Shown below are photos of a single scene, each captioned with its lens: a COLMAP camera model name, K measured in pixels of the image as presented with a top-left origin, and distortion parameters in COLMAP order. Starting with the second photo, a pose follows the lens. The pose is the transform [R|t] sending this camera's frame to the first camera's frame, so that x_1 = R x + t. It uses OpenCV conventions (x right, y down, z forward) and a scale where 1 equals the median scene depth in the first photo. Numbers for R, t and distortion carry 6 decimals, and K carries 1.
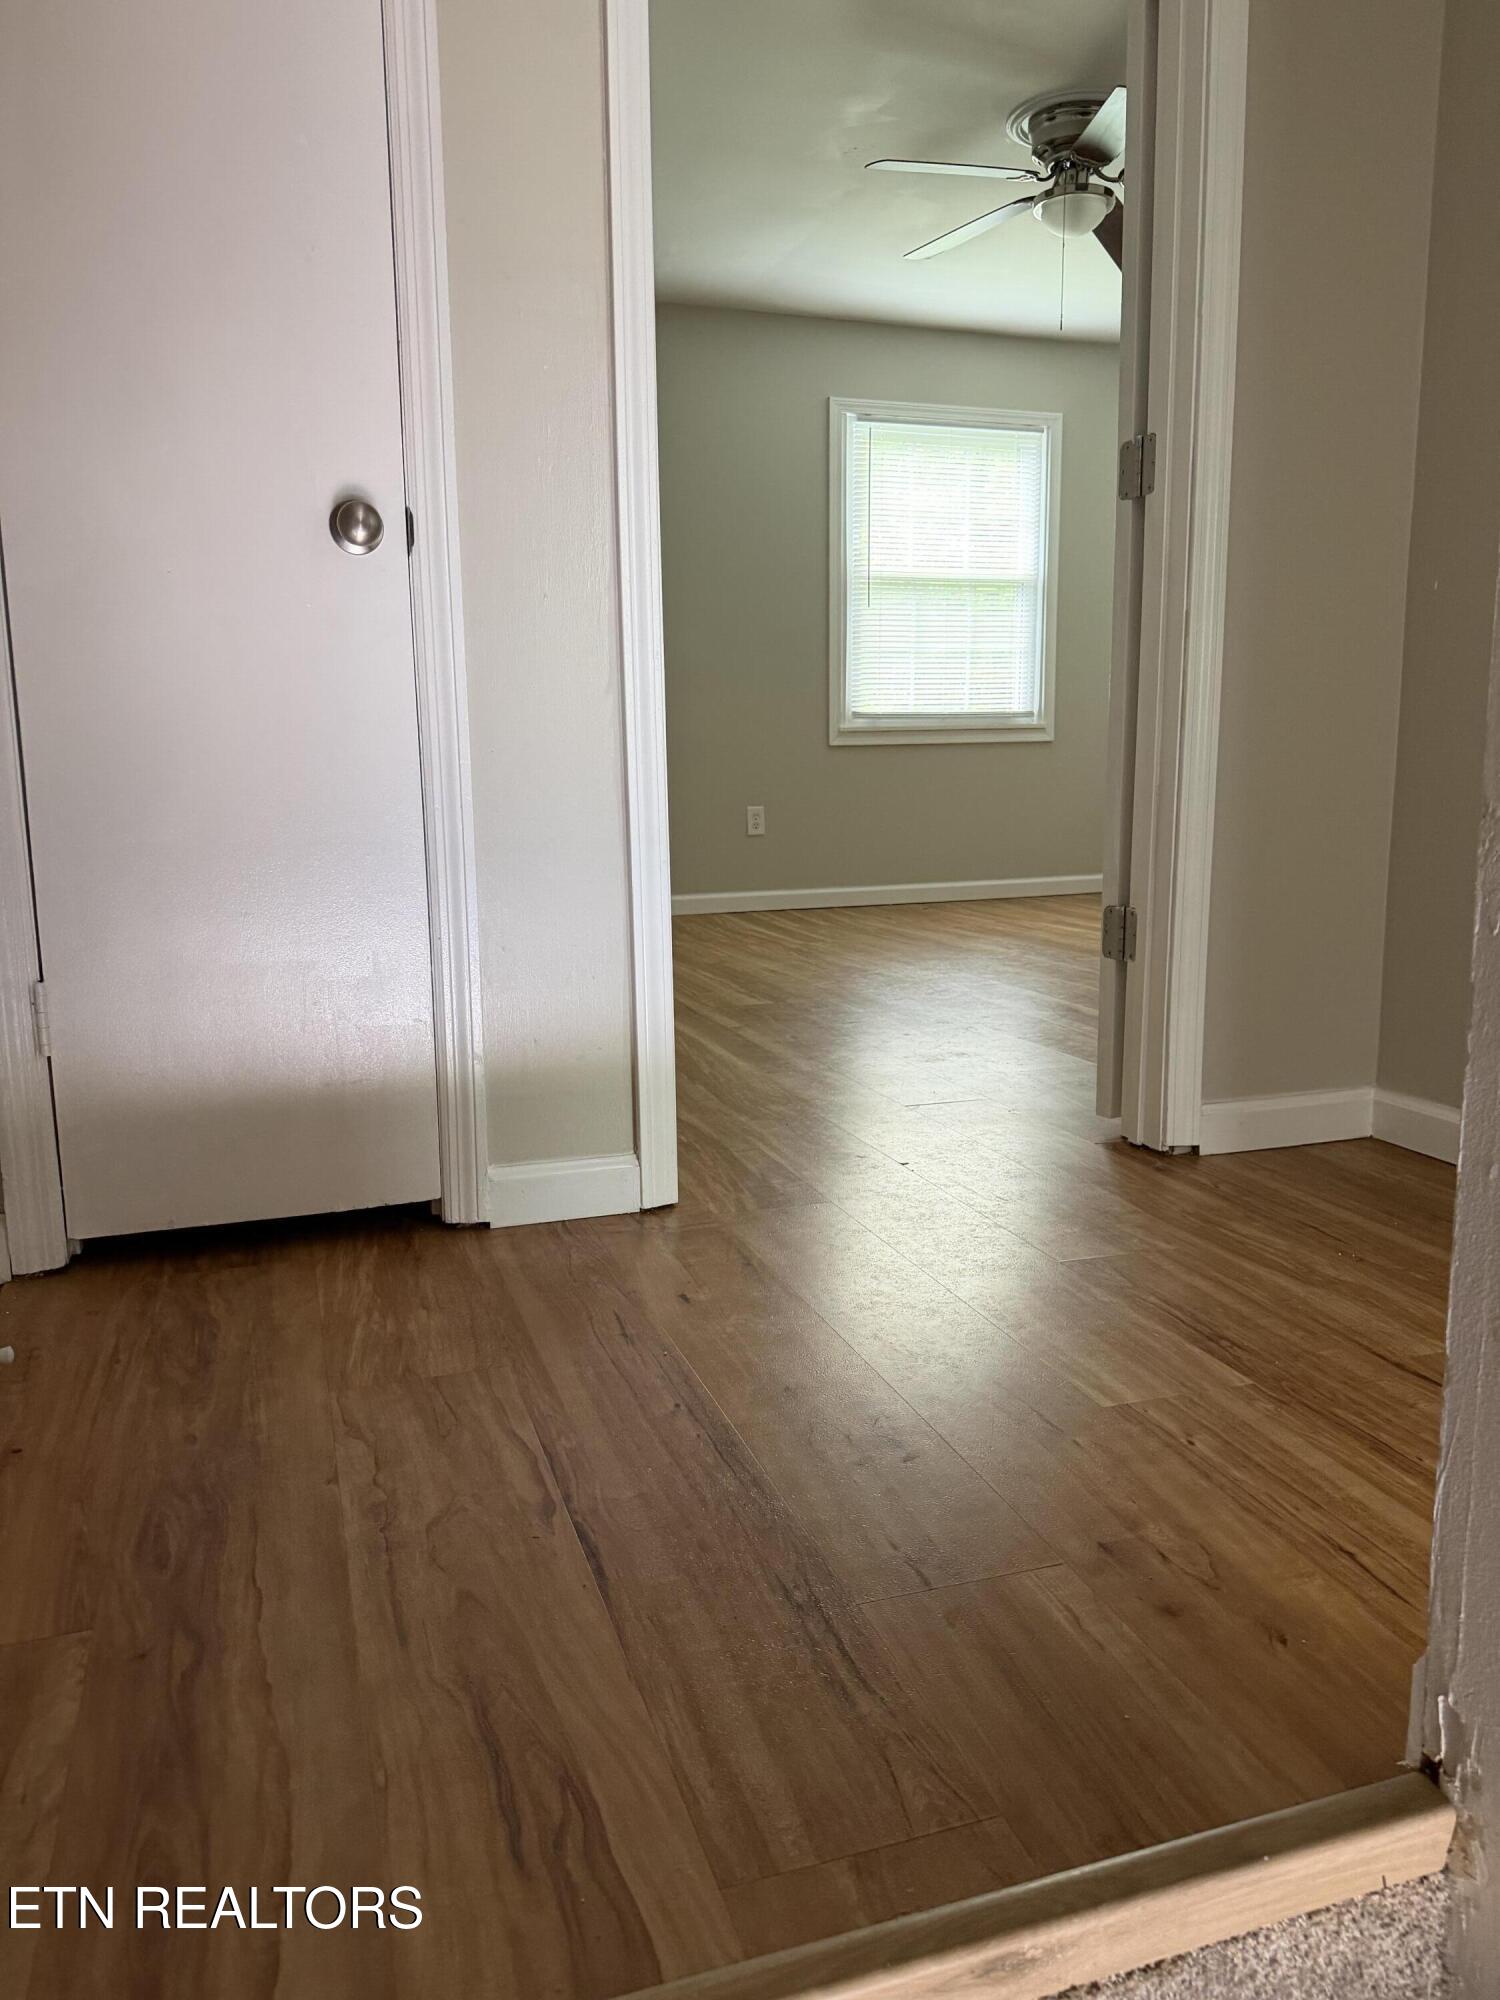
lens RADIAL K [[1414.8, 0, 749.4], [0, 1414.8, 991.0], [0, 0, 1]] dist [0.054300, -0.069761]
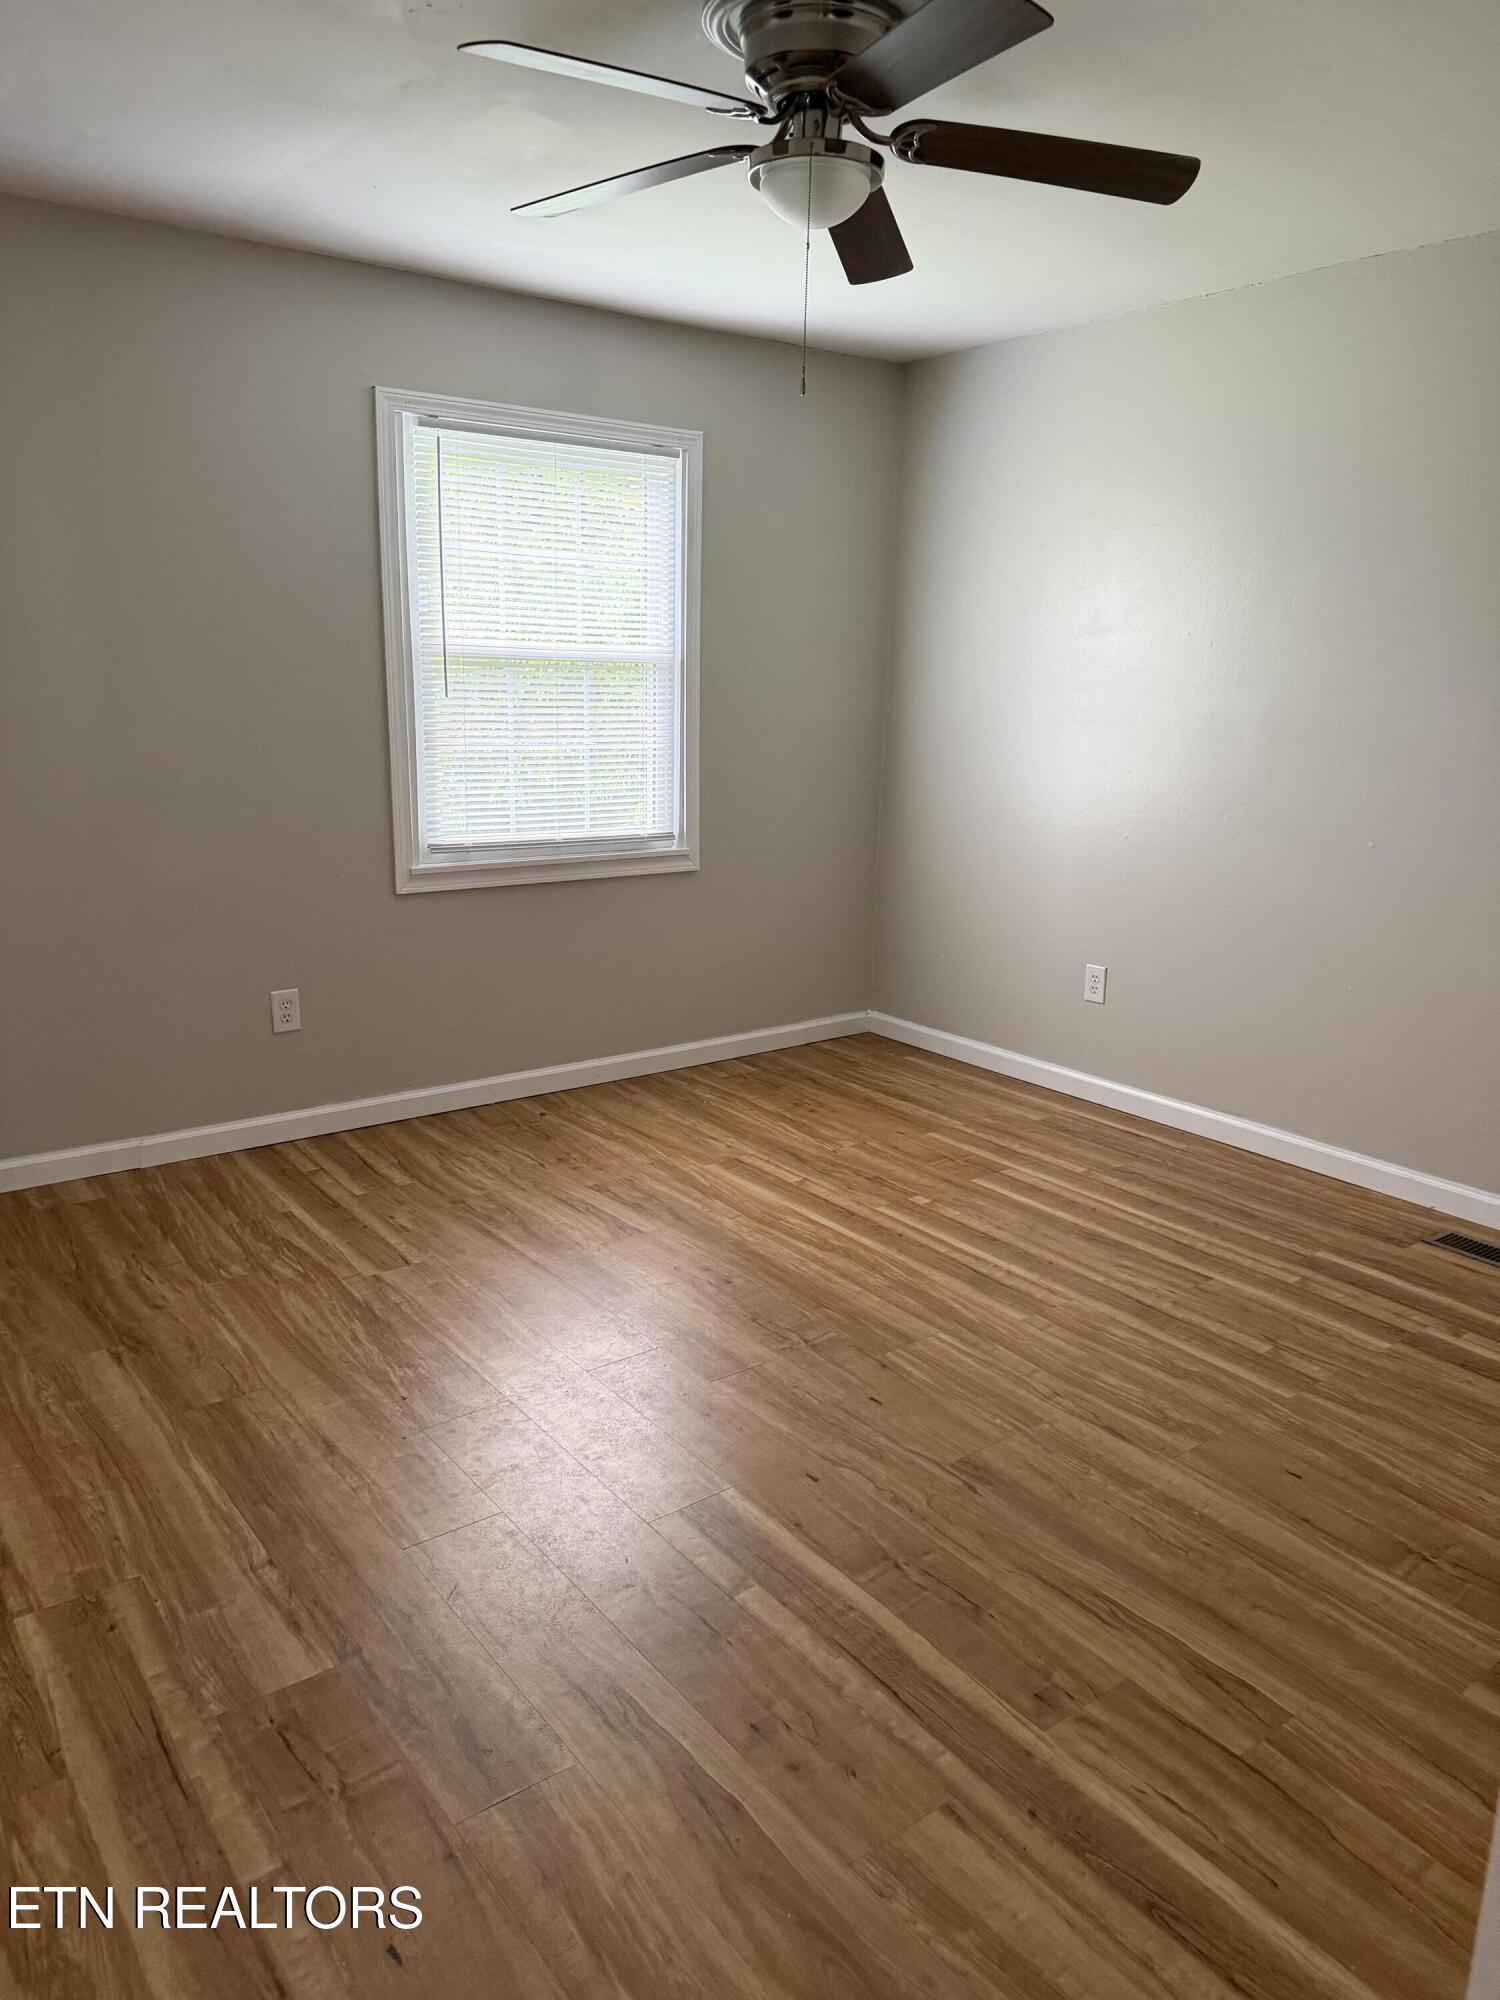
lens RADIAL K [[1414.8, 0, 748.5], [0, 1414.8, 1000.3], [0, 0, 1]] dist [0.054300, -0.069761]
pose [[0.951907, -0.040404, 0.303712, 0.007653], [0.021013, 0.997542, 0.066848, -0.170328], [-0.305667, -0.057251, 0.950416, 0.292633]]
